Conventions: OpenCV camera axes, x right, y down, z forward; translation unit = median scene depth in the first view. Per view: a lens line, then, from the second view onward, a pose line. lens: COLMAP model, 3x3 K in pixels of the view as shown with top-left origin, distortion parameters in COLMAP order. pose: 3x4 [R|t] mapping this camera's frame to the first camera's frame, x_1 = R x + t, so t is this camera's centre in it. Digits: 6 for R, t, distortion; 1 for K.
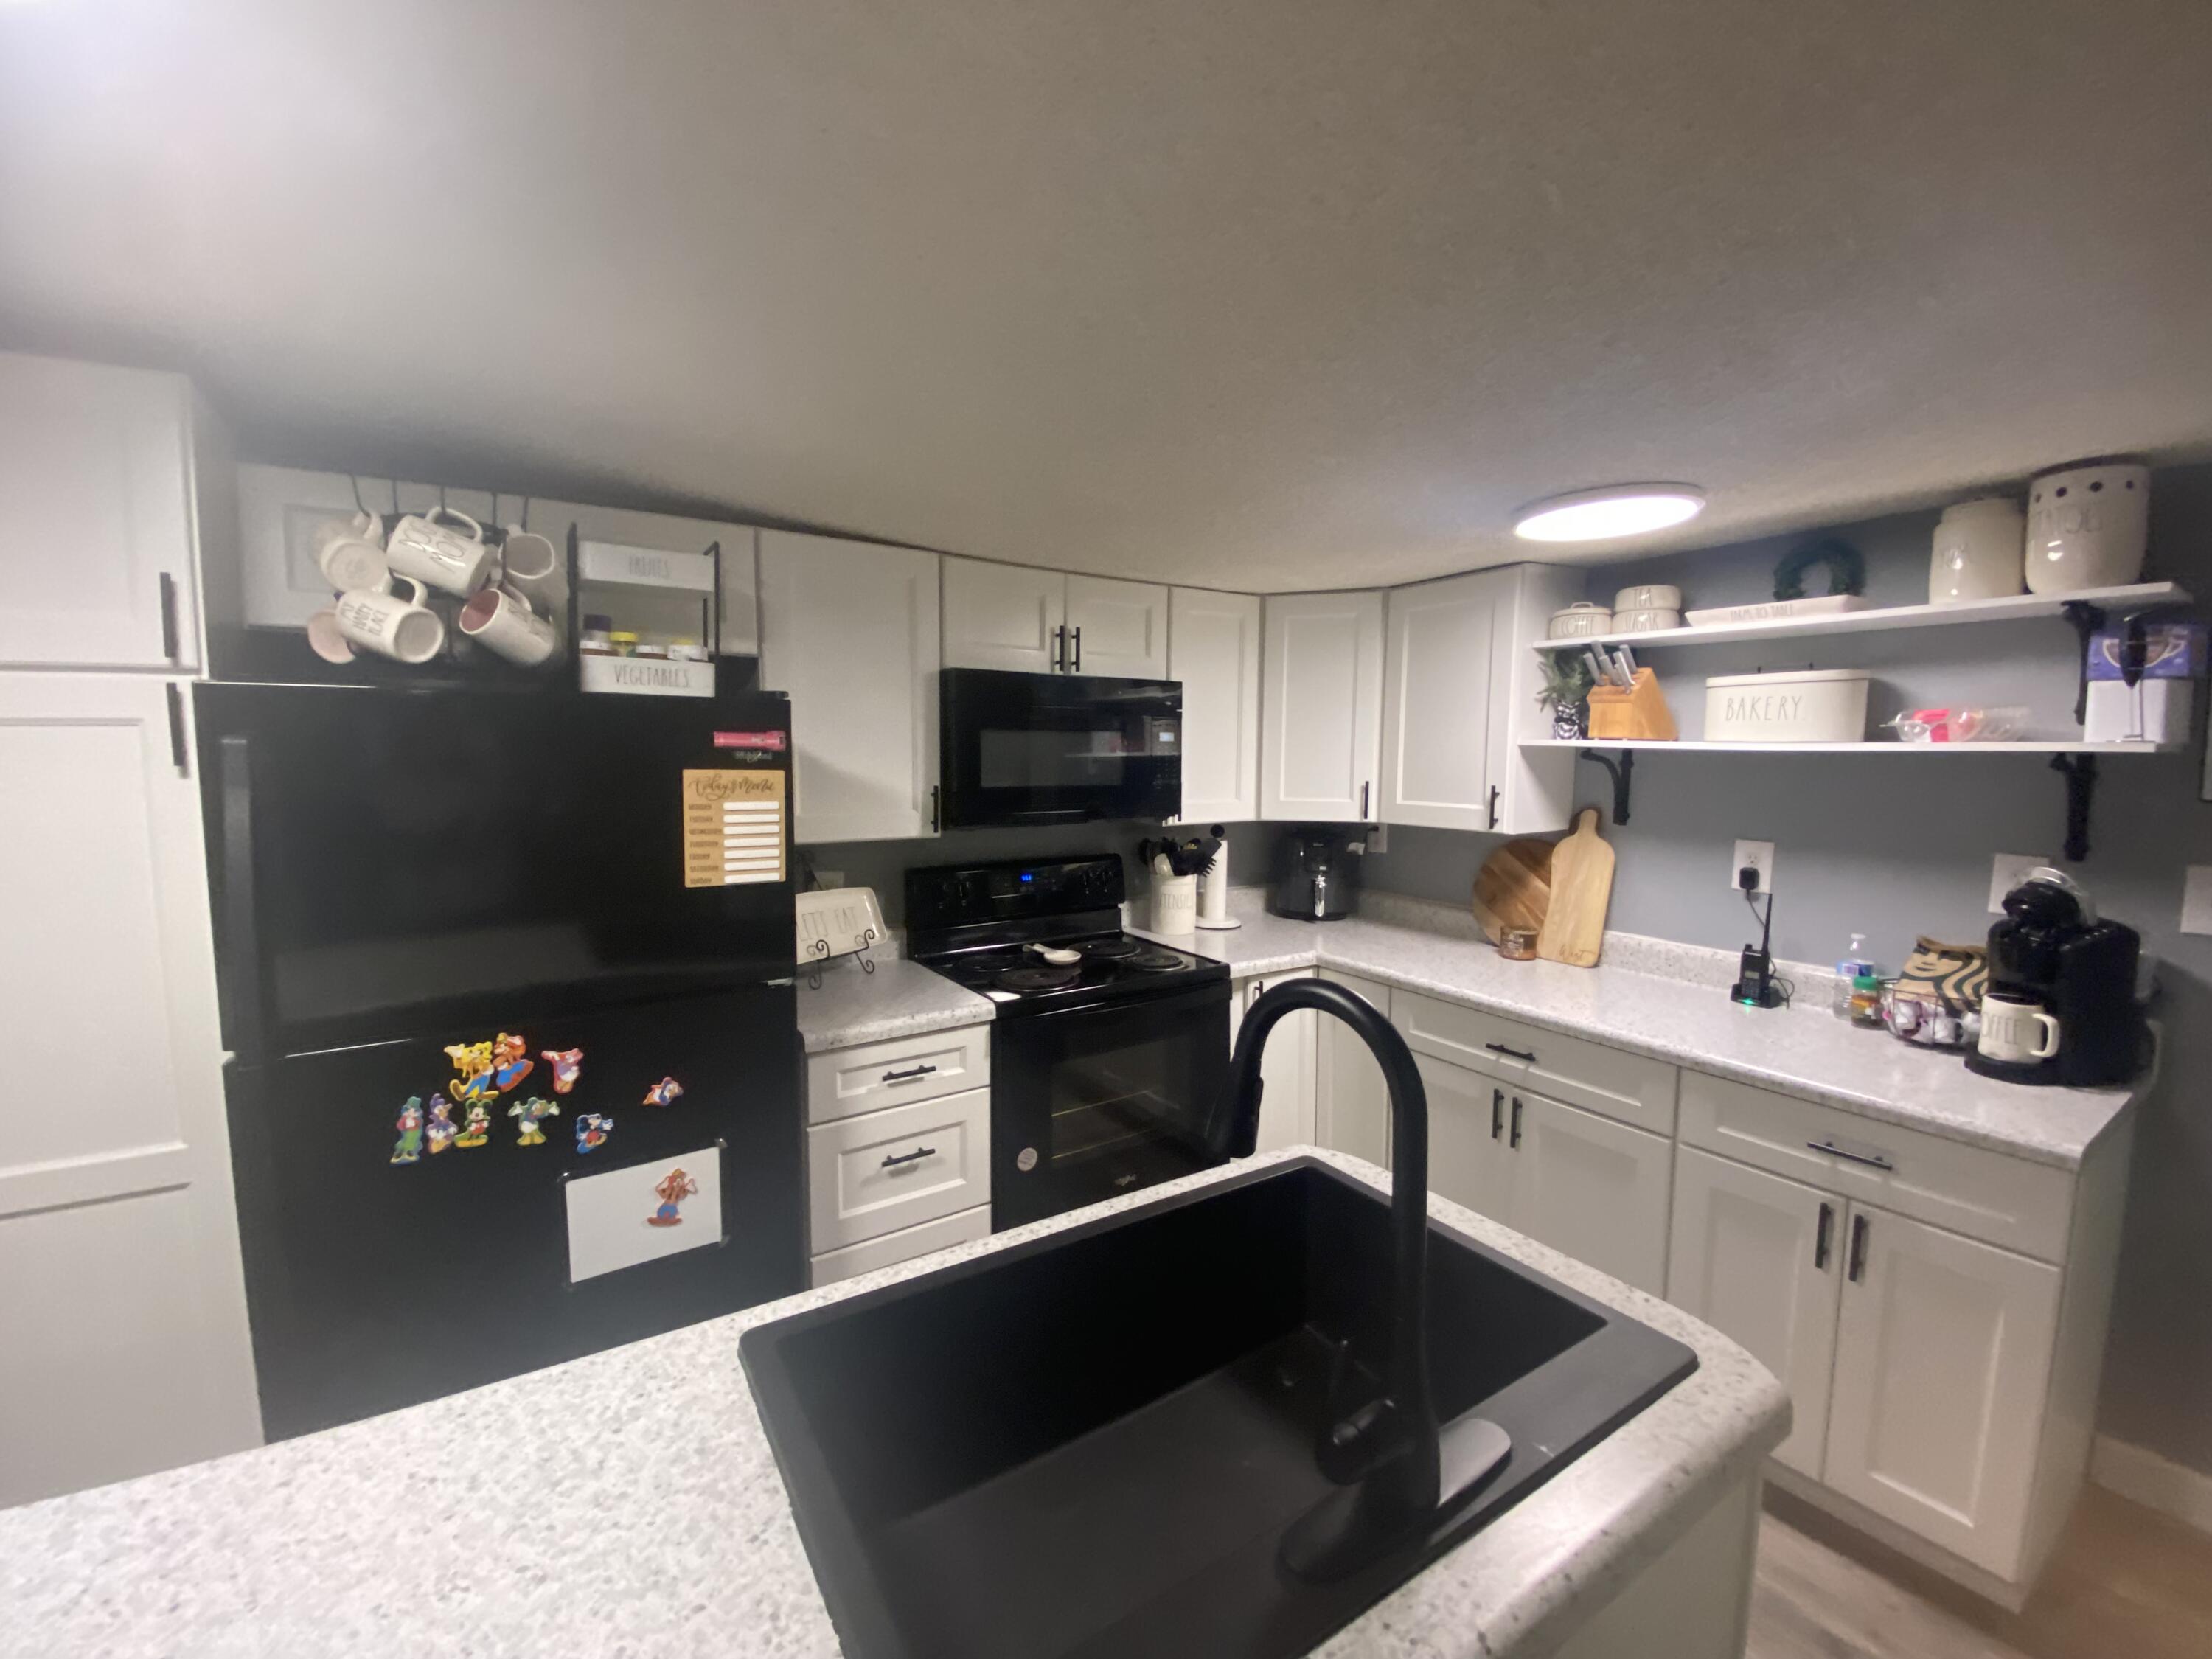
lens RADIAL K [[901.5, 0, 1100.4], [0, 901.5, 820.3], [0, 0, 1]] dist [-0.000634, -0.000239]
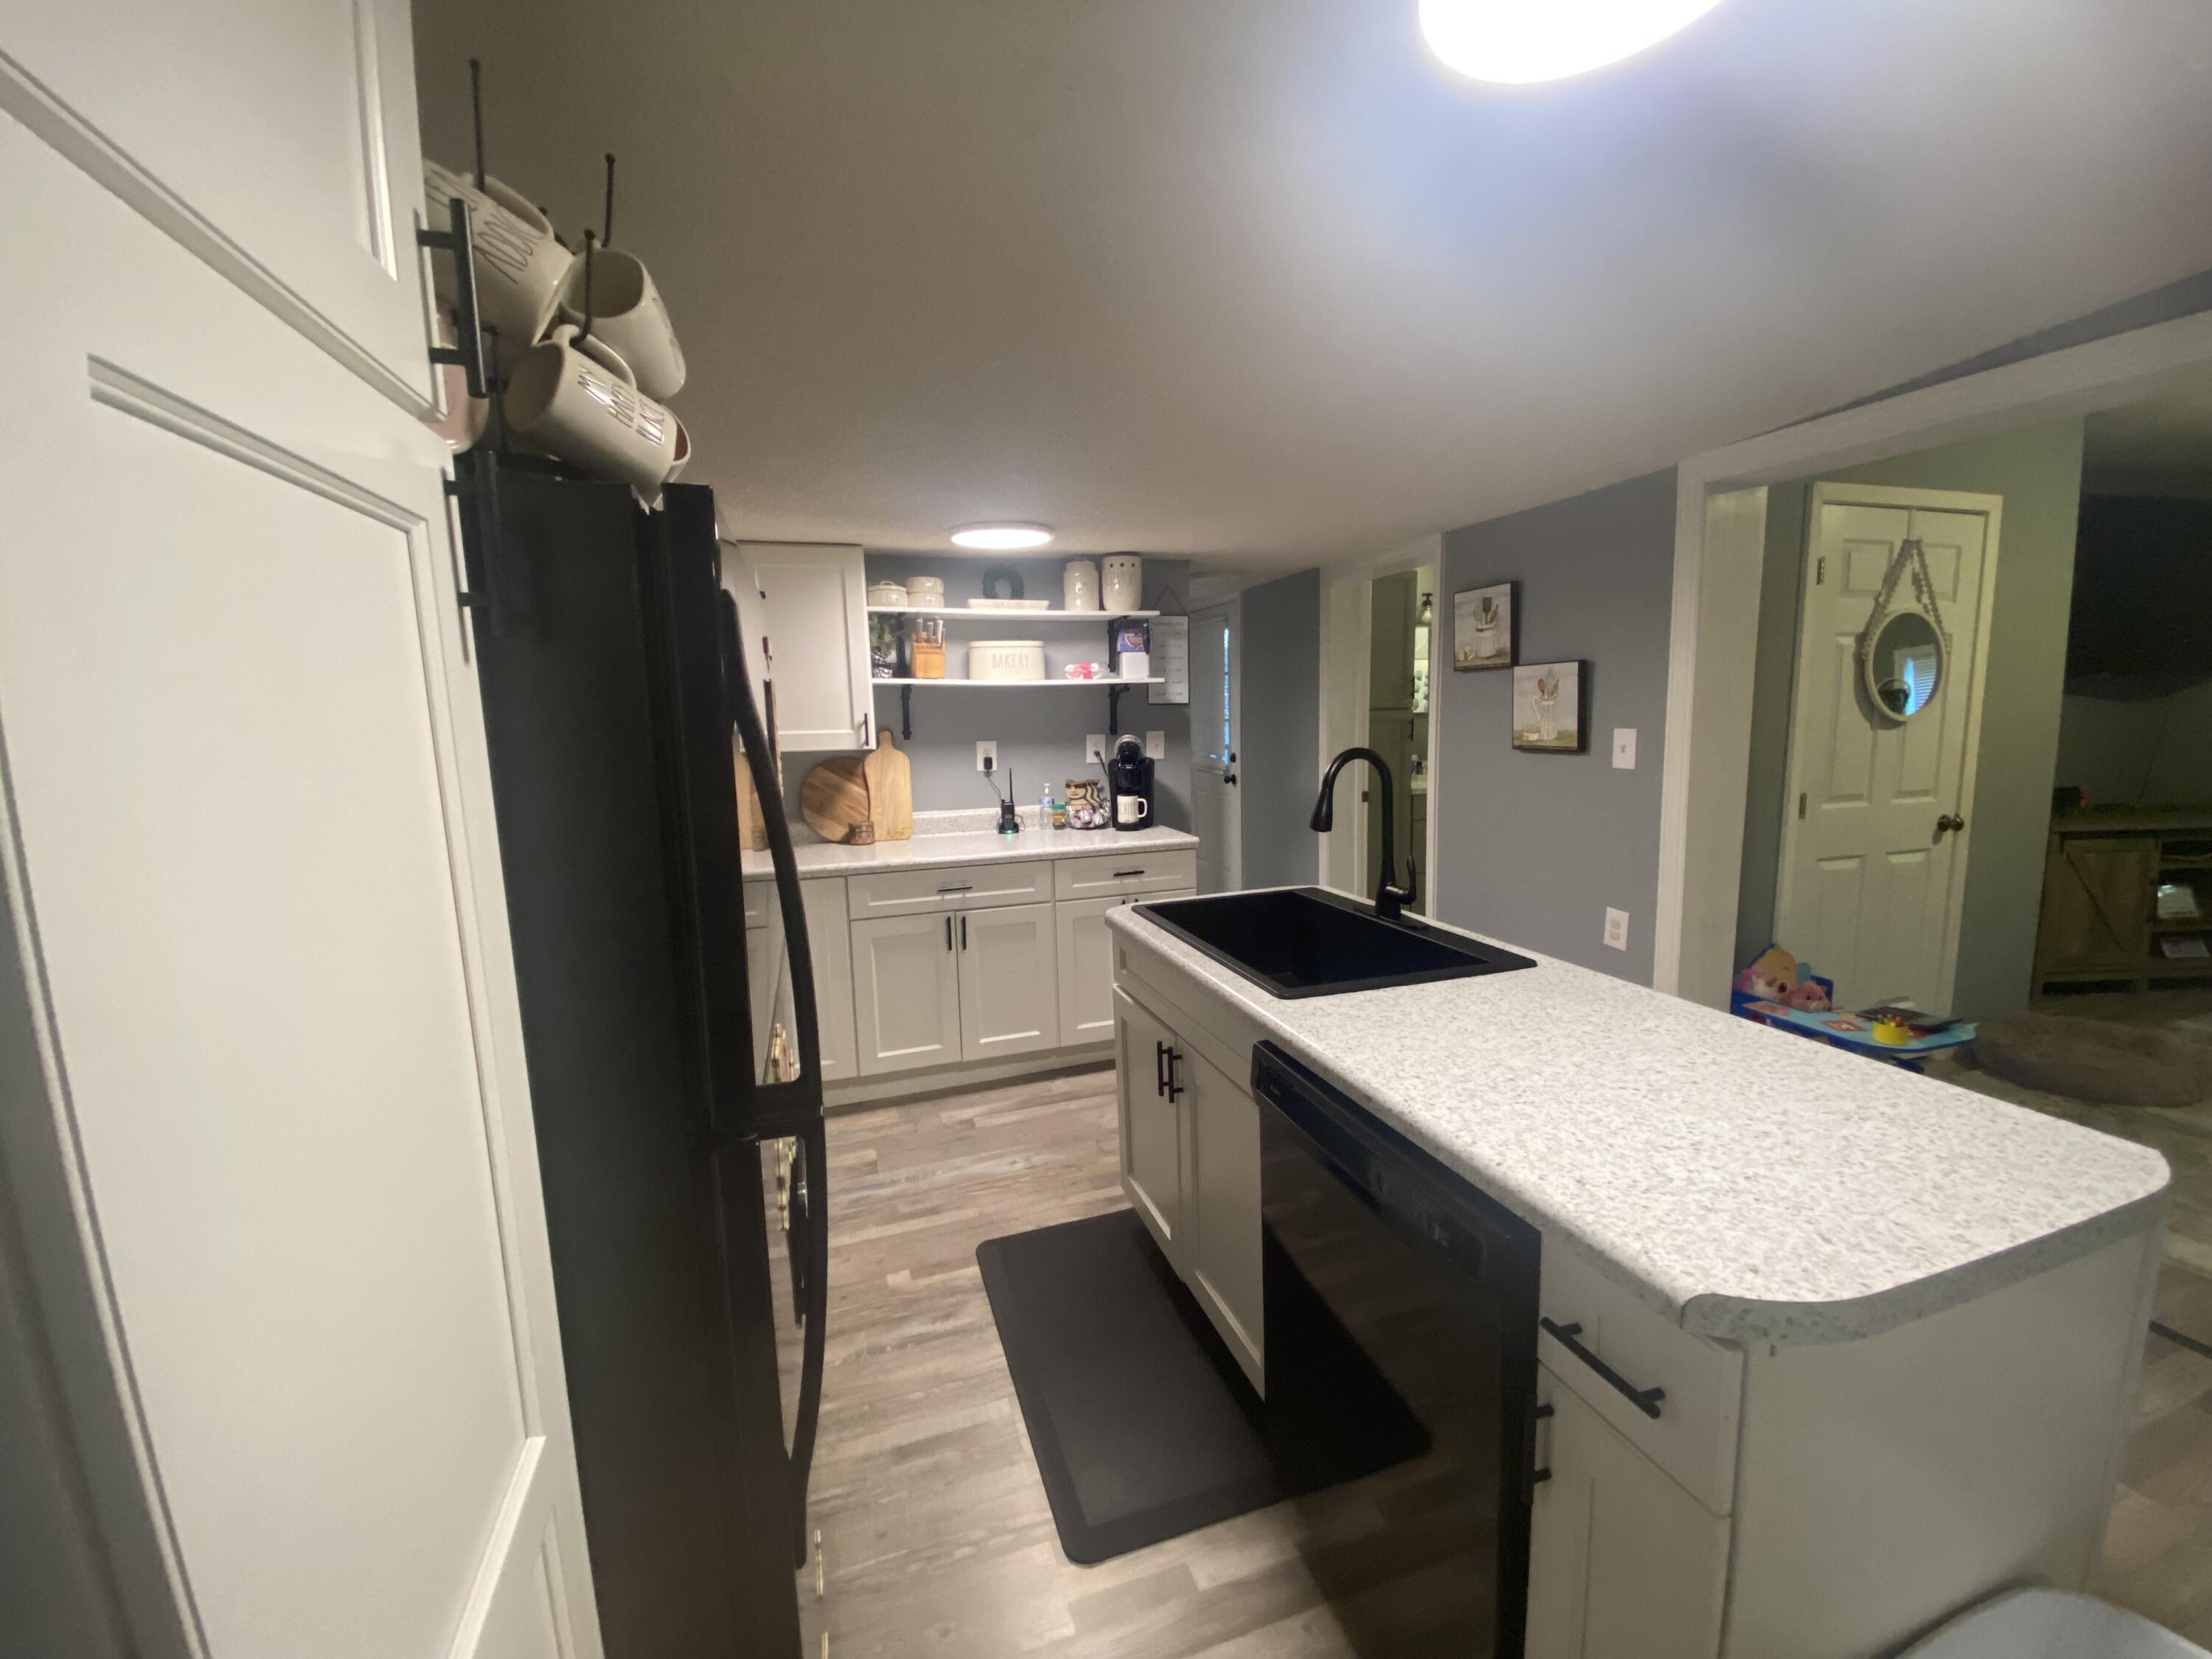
lens RADIAL K [[901.5, 0, 1107.4], [0, 901.5, 835.7], [0, 0, 1]] dist [-0.000634, -0.000239]
pose [[0.265854, -0.146771, 0.952775, -0.886924], [0.099176, 0.987262, 0.124410, 0.011241], [-0.958898, 0.061418, 0.277024, 0.342369]]
